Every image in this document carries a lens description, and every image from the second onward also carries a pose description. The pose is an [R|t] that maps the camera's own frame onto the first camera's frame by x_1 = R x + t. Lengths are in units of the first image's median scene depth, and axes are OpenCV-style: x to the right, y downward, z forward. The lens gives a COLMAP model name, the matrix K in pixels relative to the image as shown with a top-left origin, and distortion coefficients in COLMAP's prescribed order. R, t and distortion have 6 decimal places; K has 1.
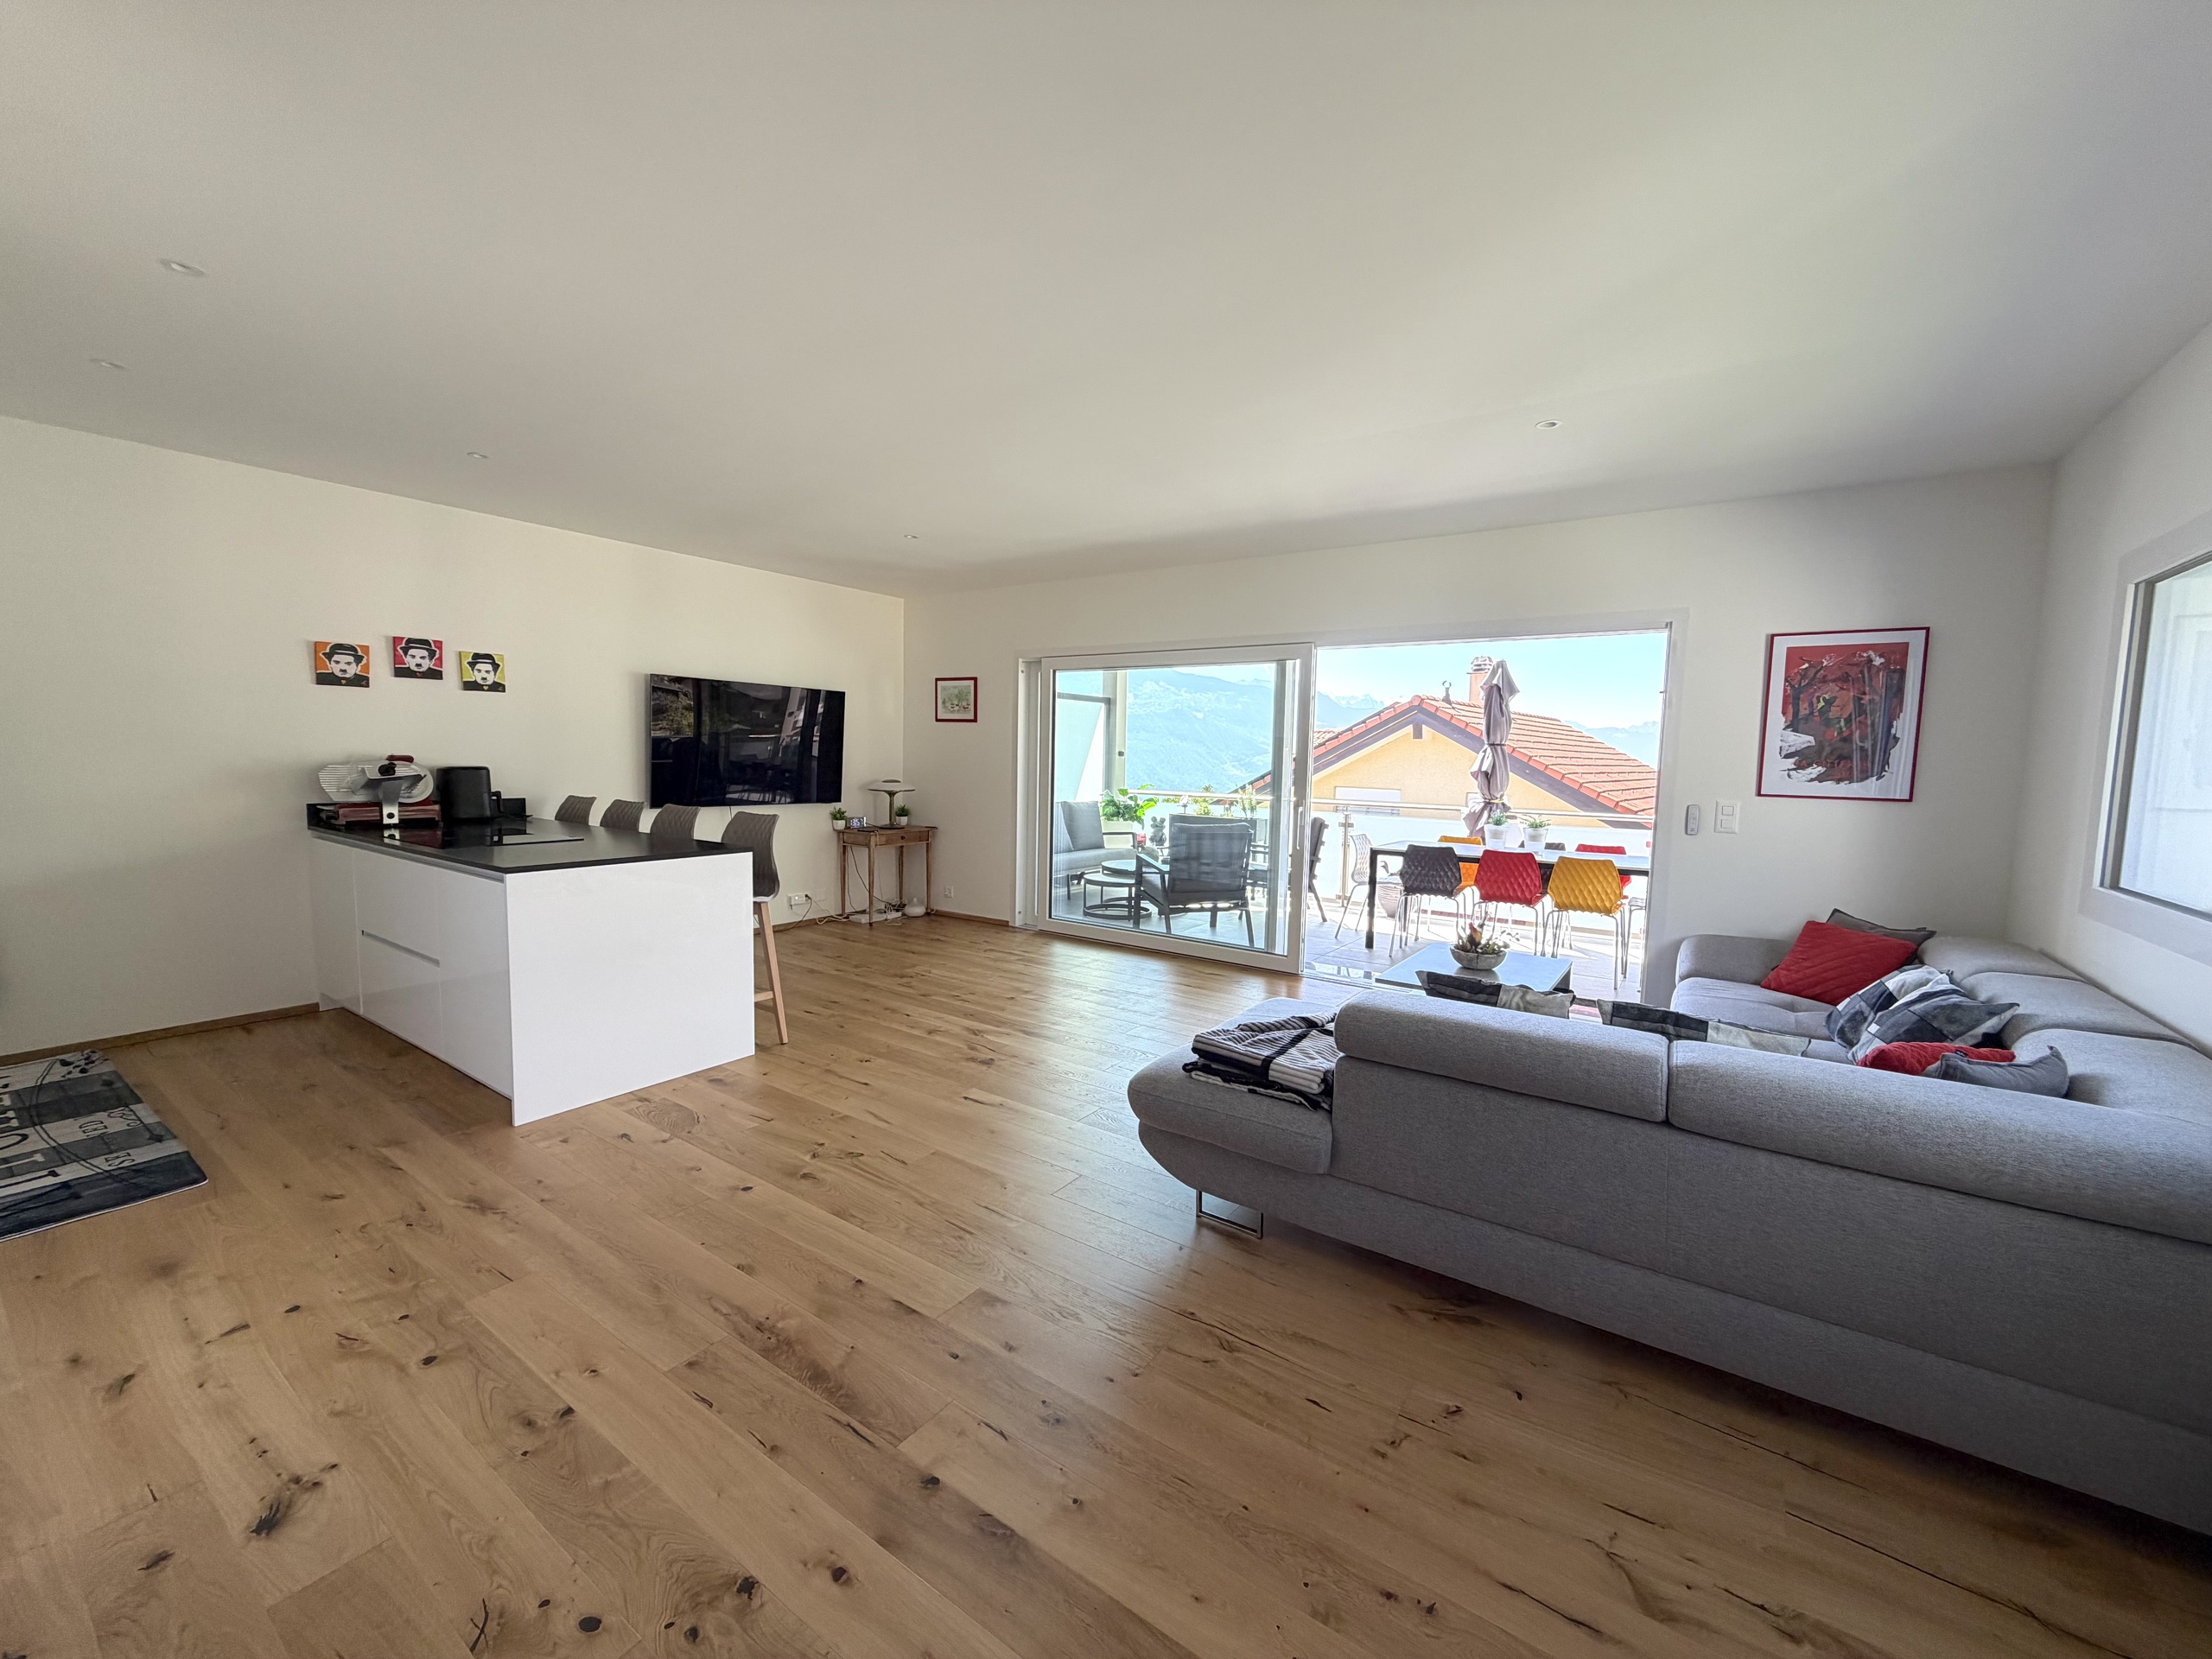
lens RADIAL K [[878.7, 0, 1097.0], [0, 878.7, 820.0], [0, 0, 1]] dist [-0.001810, 0.000817]
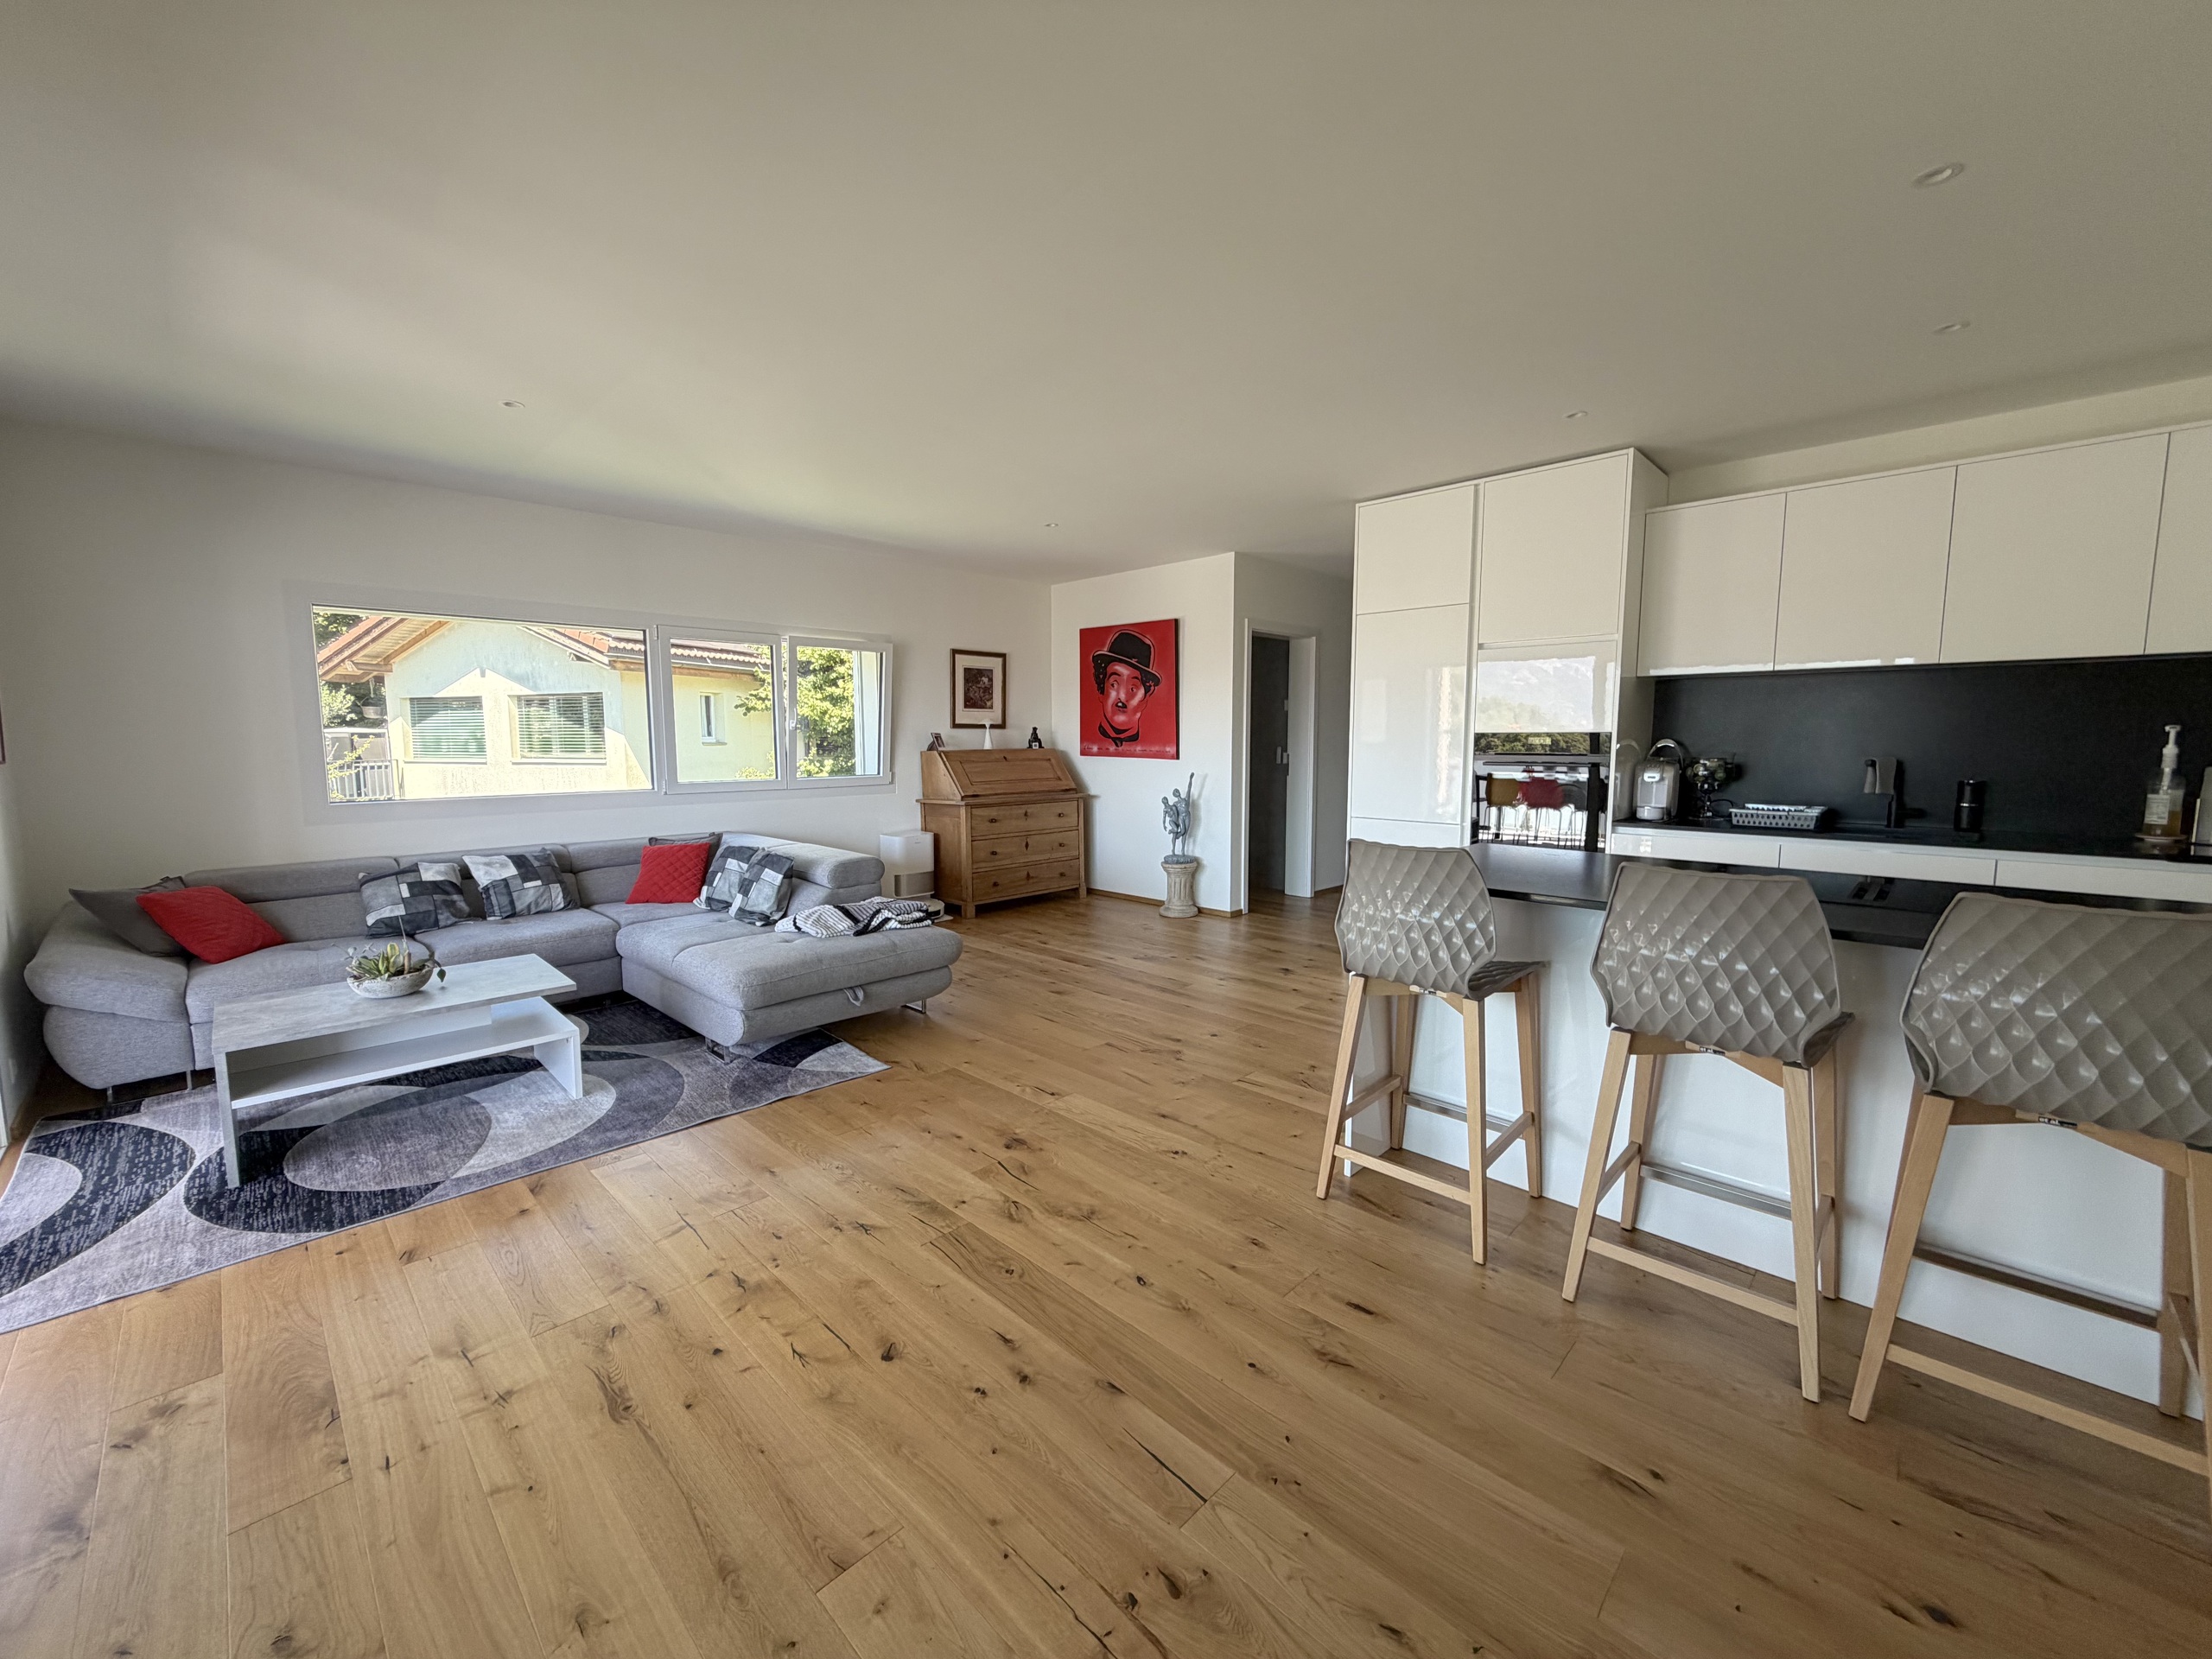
lens RADIAL K [[878.7, 0, 1100.7], [0, 878.7, 830.3], [0, 0, 1]] dist [-0.001810, 0.000817]
pose [[-0.984864, -0.036119, 0.169525, -0.268691], [-0.004172, 0.982703, 0.185139, -0.106660], [-0.173279, 0.181630, -0.967980, 1.422872]]
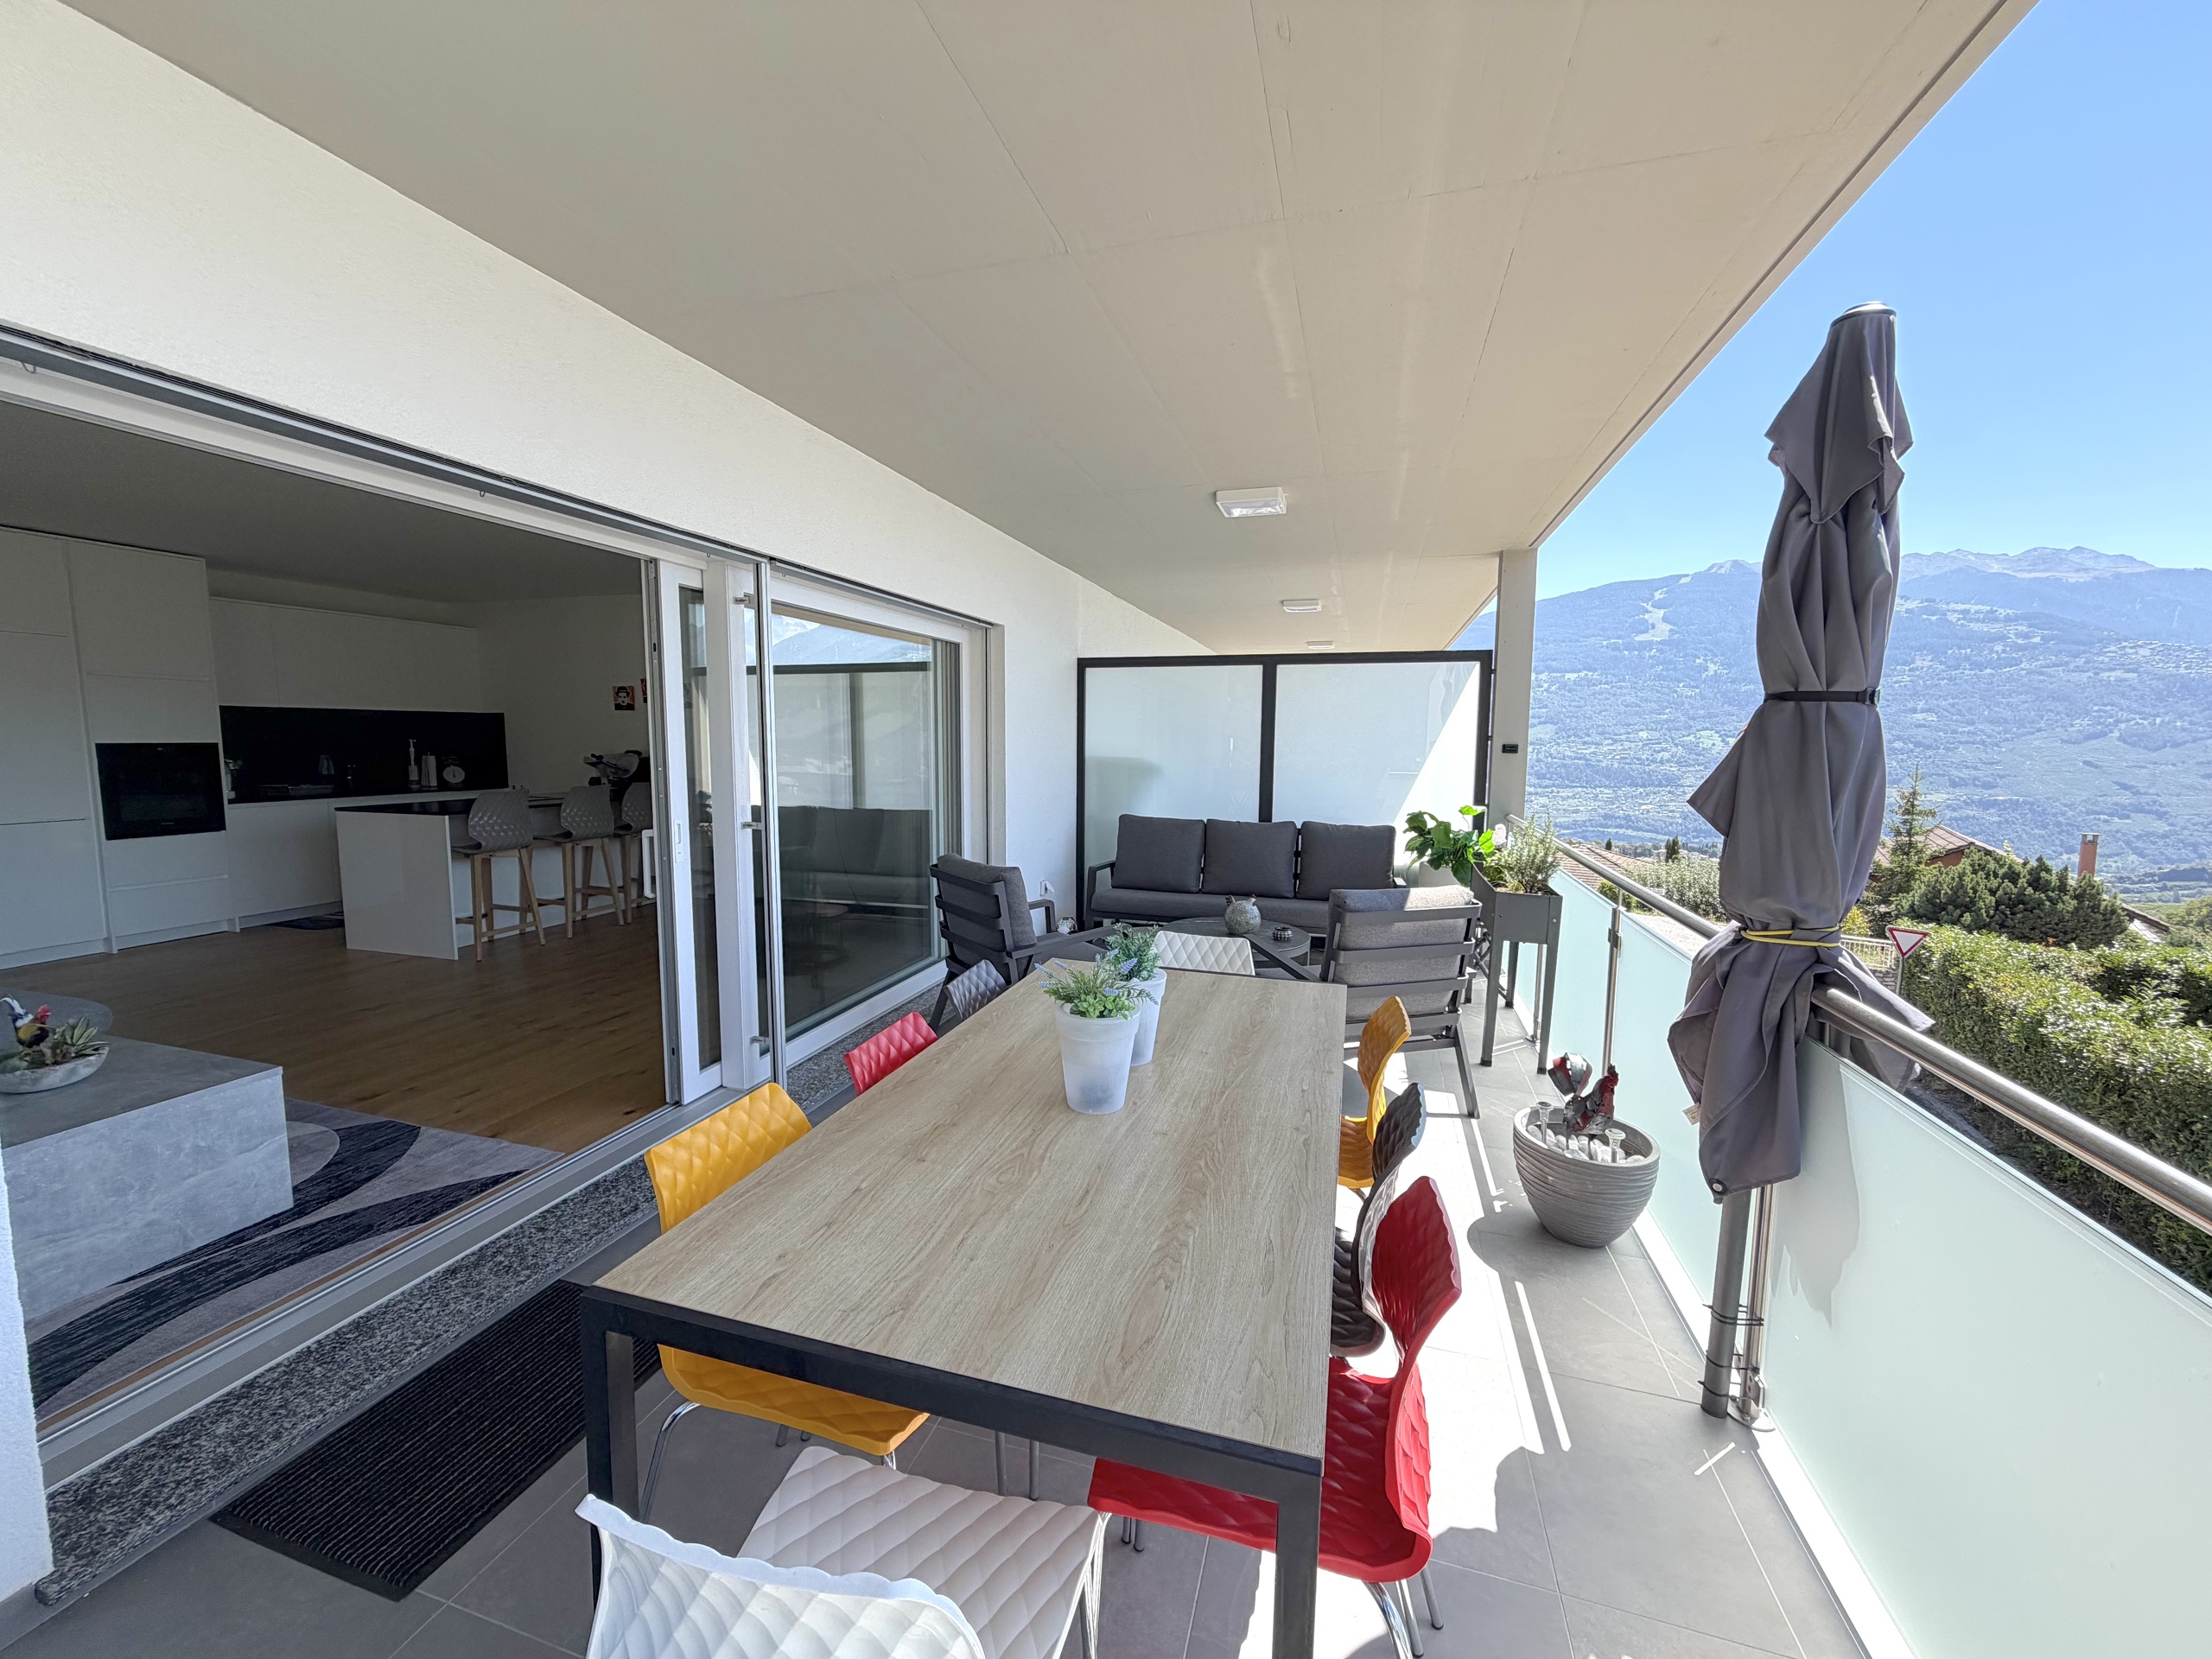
lens RADIAL K [[878.7, 0, 1097.9], [0, 878.7, 828.2], [0, 0, 1]] dist [-0.001810, 0.000817]
pose [[0.309663, 0.079574, -0.947511, 1.082076], [-0.072448, 0.995570, 0.059933, -0.089580], [0.948082, 0.050087, 0.314056, 1.317487]]
